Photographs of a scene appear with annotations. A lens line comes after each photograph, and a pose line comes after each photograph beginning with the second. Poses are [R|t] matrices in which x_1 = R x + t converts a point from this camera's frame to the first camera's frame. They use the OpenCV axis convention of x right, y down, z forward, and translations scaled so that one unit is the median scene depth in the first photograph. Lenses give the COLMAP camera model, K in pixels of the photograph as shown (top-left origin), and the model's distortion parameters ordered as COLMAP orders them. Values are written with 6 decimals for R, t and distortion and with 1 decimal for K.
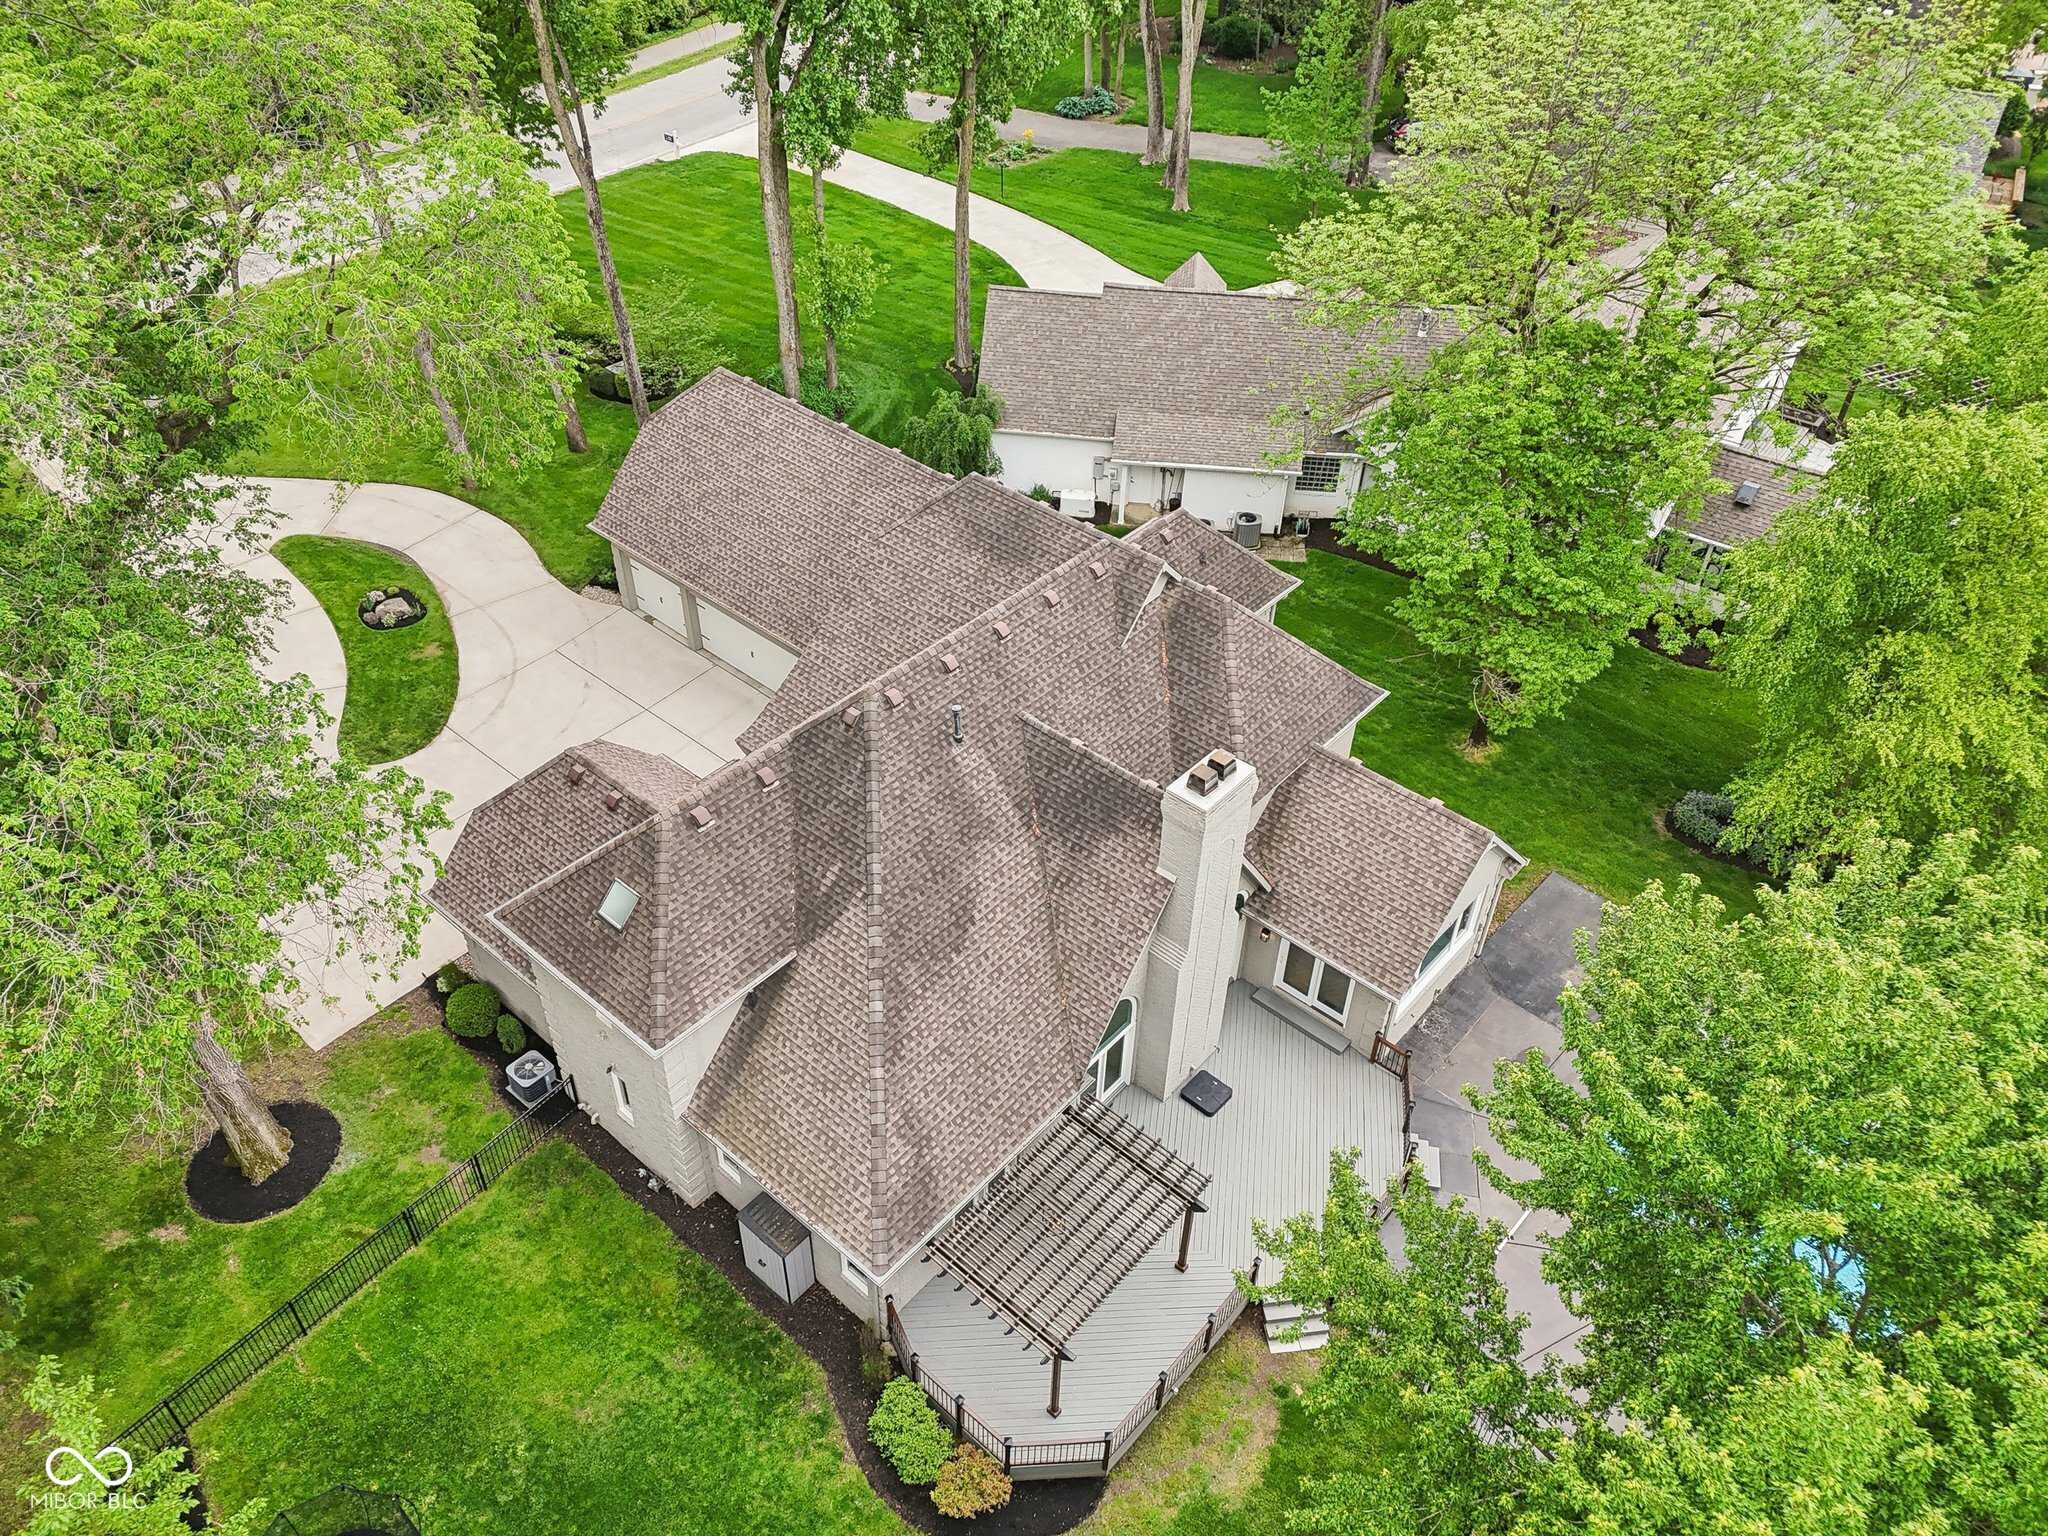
lens RADIAL K [[1511.4, 0, 1024.0], [0, 1511.4, 768.0], [0, 0, 1]] dist [0.090833, -0.081681]
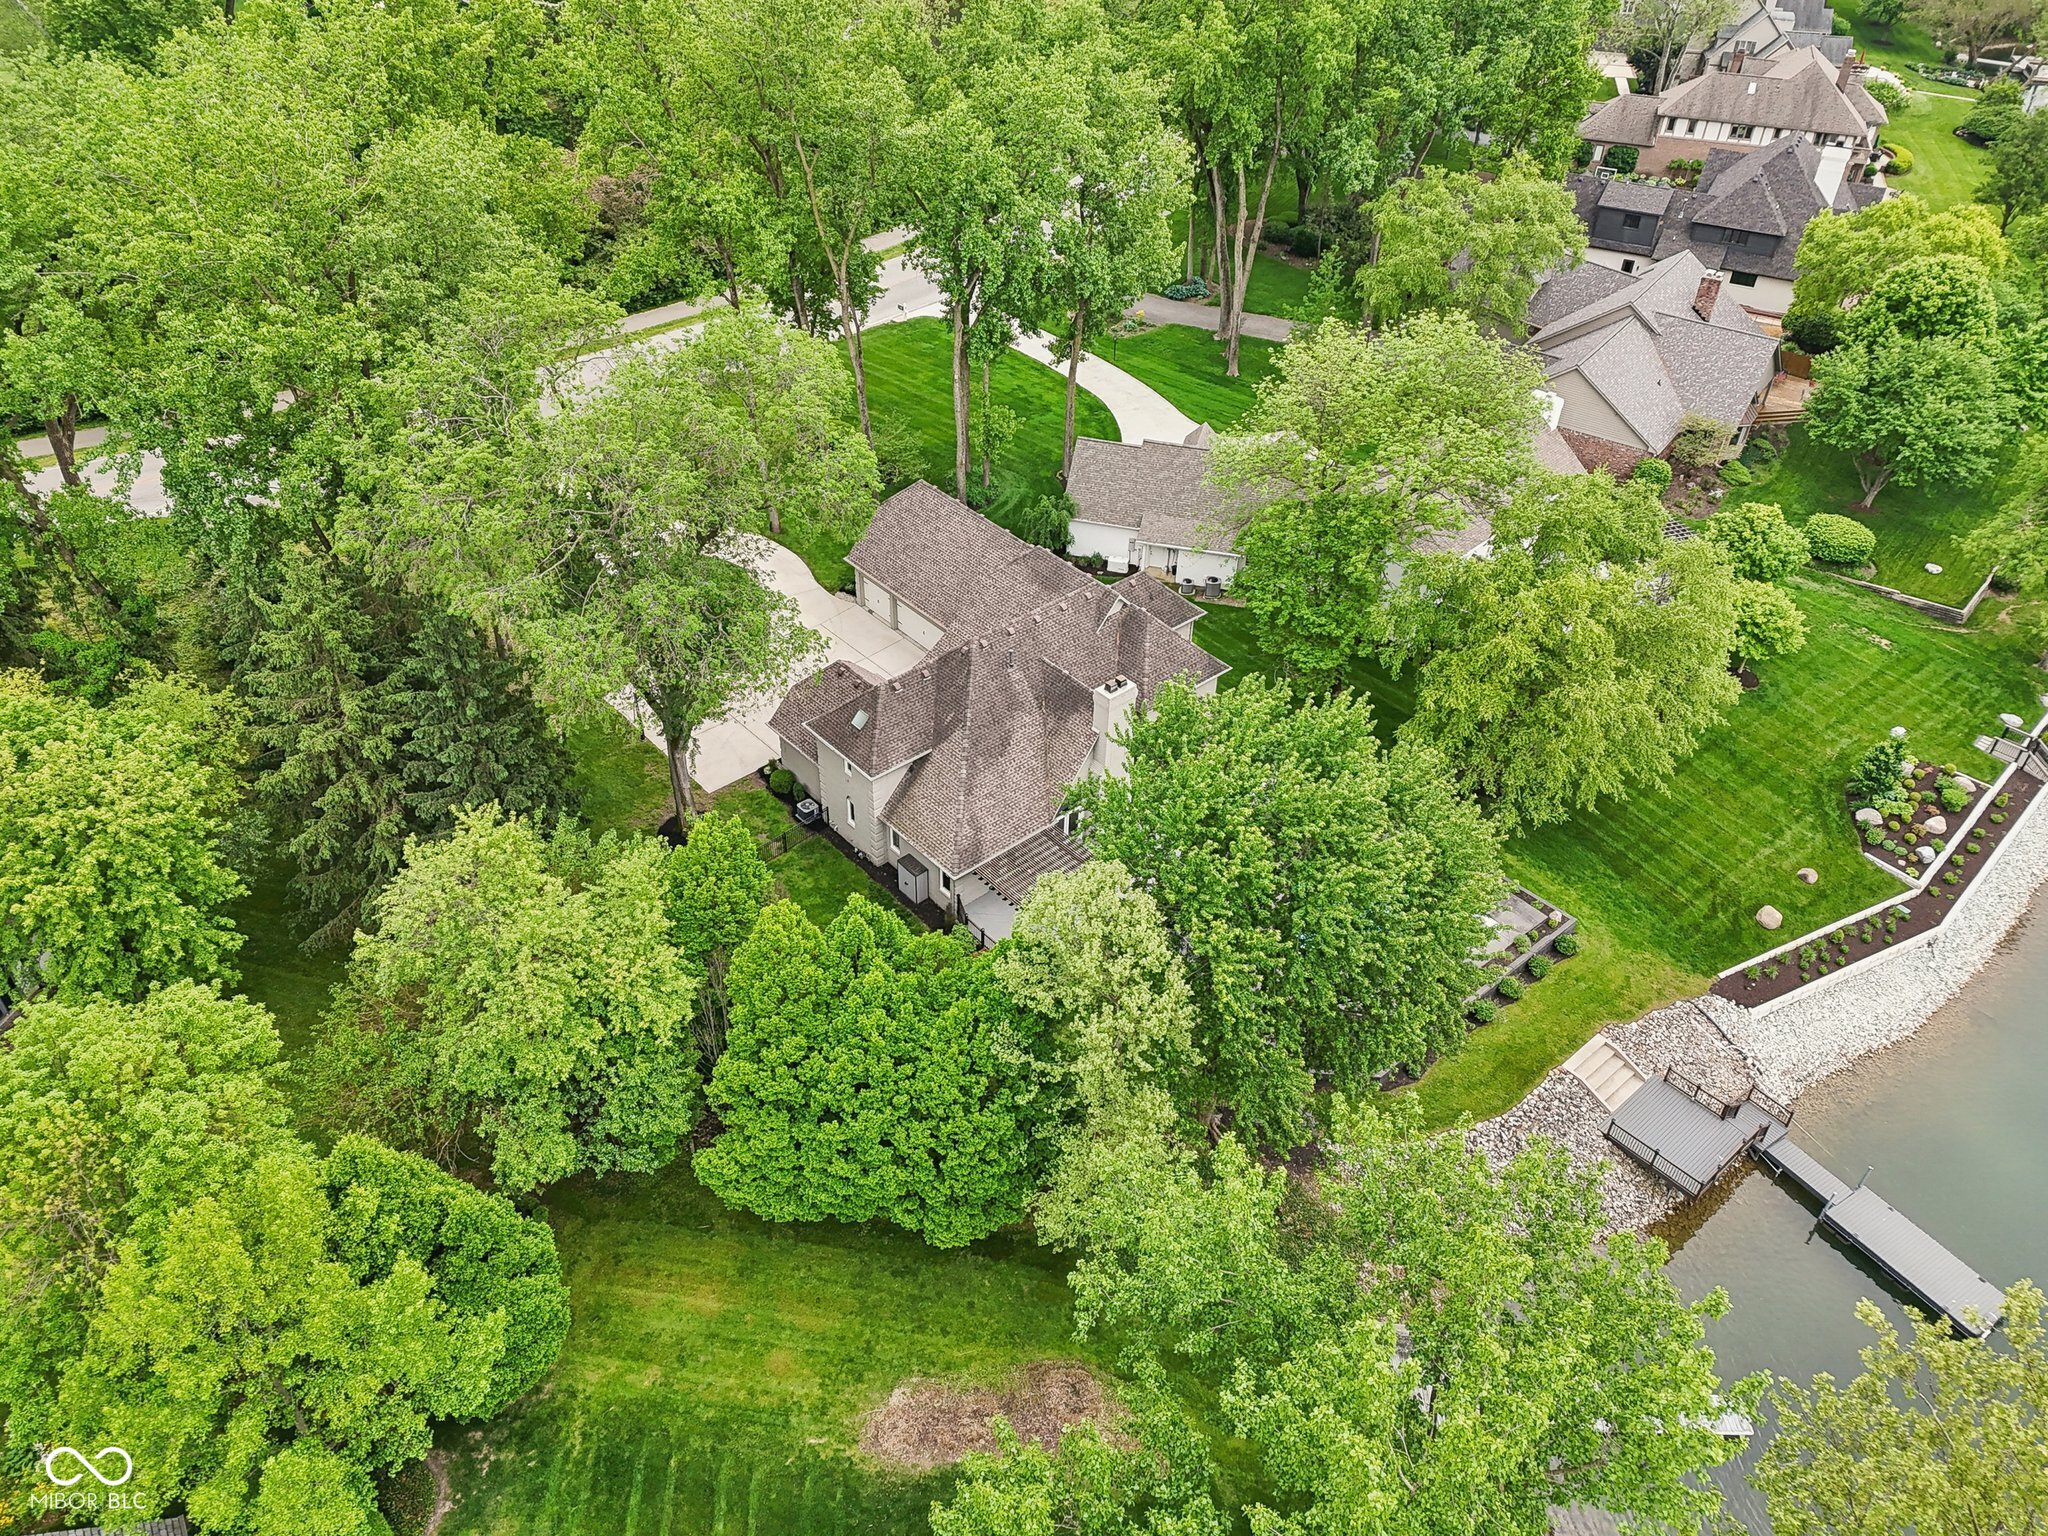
lens RADIAL K [[1511.4, 0, 1024.0], [0, 1511.4, 768.0], [0, 0, 1]] dist [0.090833, -0.081681]
pose [[0.990982, 0.082920, -0.105254, 0.199435], [-0.086349, 0.995859, -0.028438, 0.173625], [0.102460, 0.037271, 0.994039, -1.087349]]
